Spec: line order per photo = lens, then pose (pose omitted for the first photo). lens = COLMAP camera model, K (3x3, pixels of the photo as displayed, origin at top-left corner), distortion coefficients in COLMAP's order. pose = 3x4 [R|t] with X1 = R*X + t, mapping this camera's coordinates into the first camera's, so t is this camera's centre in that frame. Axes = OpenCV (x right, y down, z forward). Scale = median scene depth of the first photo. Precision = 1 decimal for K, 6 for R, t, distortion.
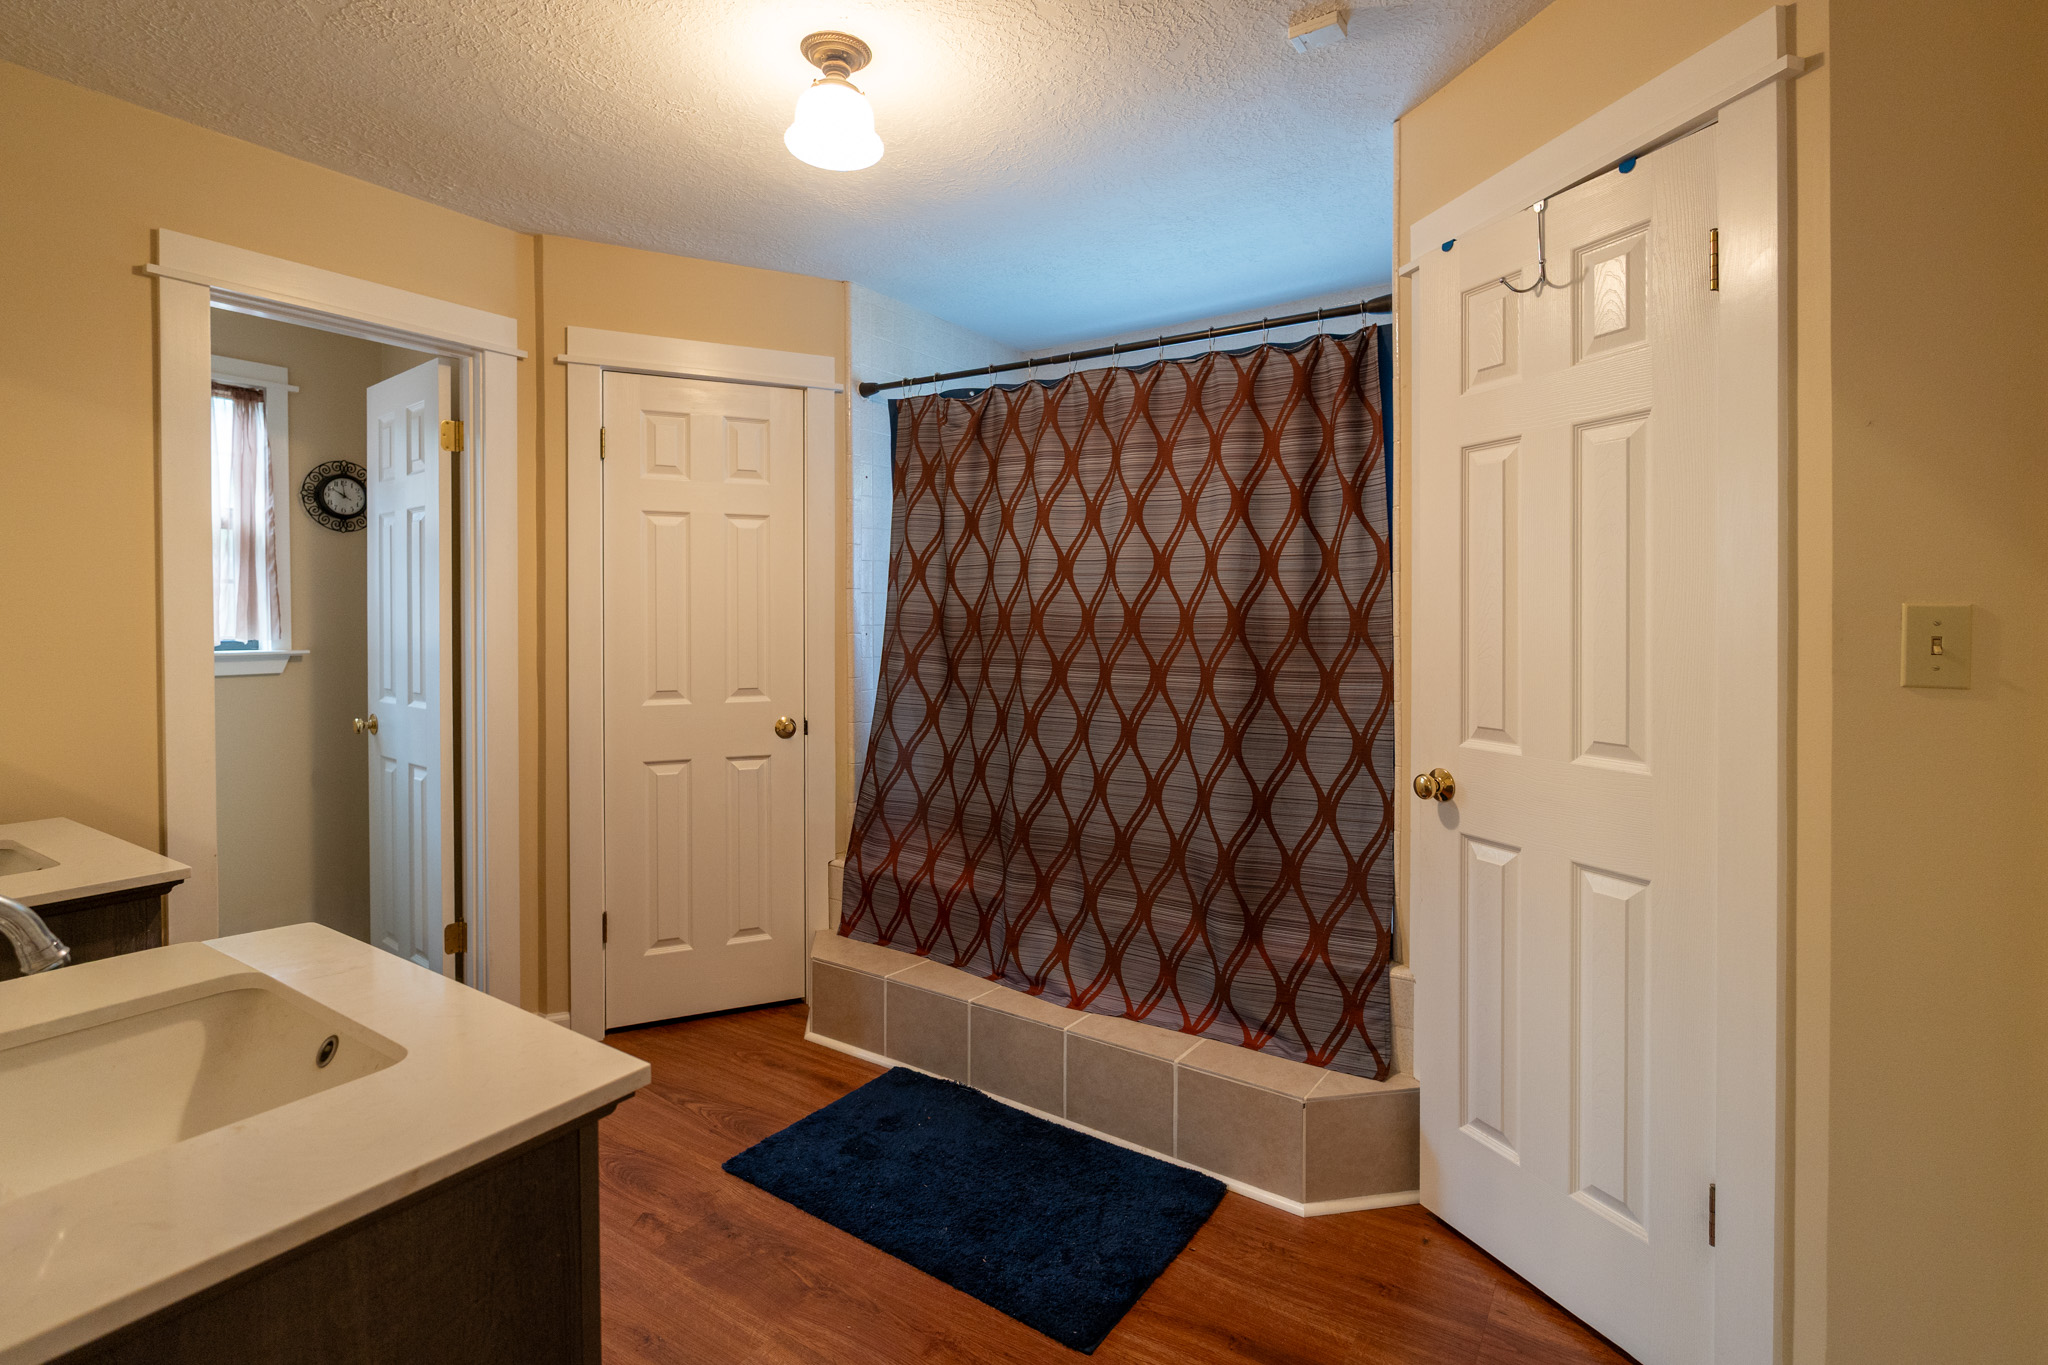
lens RADIAL K [[942.0, 0, 1056.3], [0, 942.0, 637.7], [0, 0, 1]] dist [-0.003270, -0.000489]
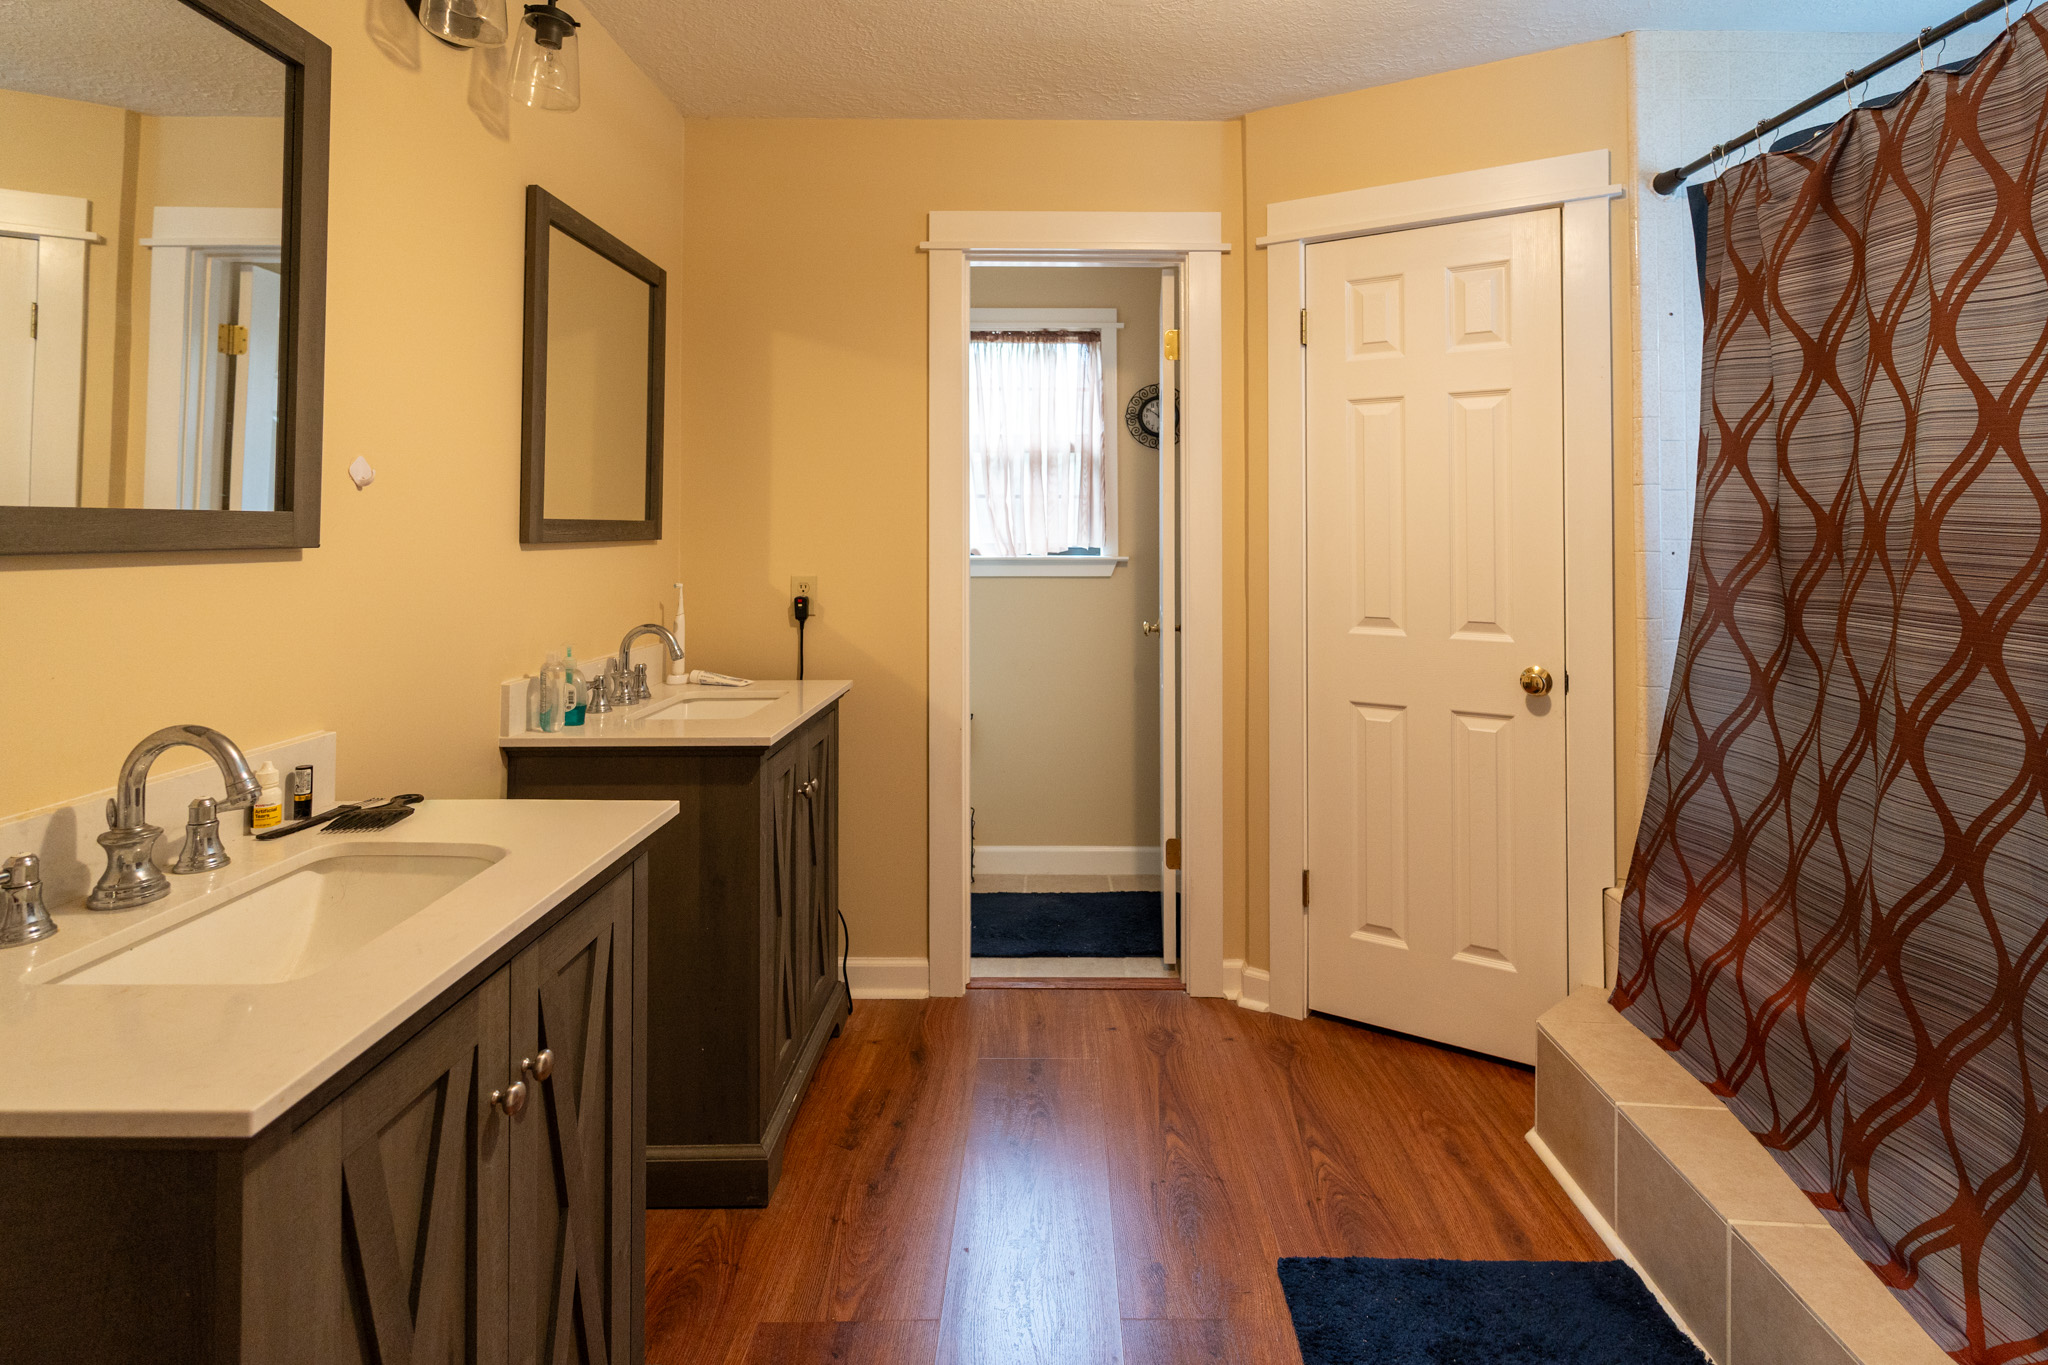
lens RADIAL K [[1002.0, 0, 1065.8], [0, 1002.0, 512.7], [0, 0, 1]] dist [-0.001724, -0.001086]
pose [[0.552759, -0.011742, -0.833258, 0.160138], [-0.020709, 0.999398, -0.027821, -0.004169], [0.833084, 0.032634, 0.552183, 0.293279]]
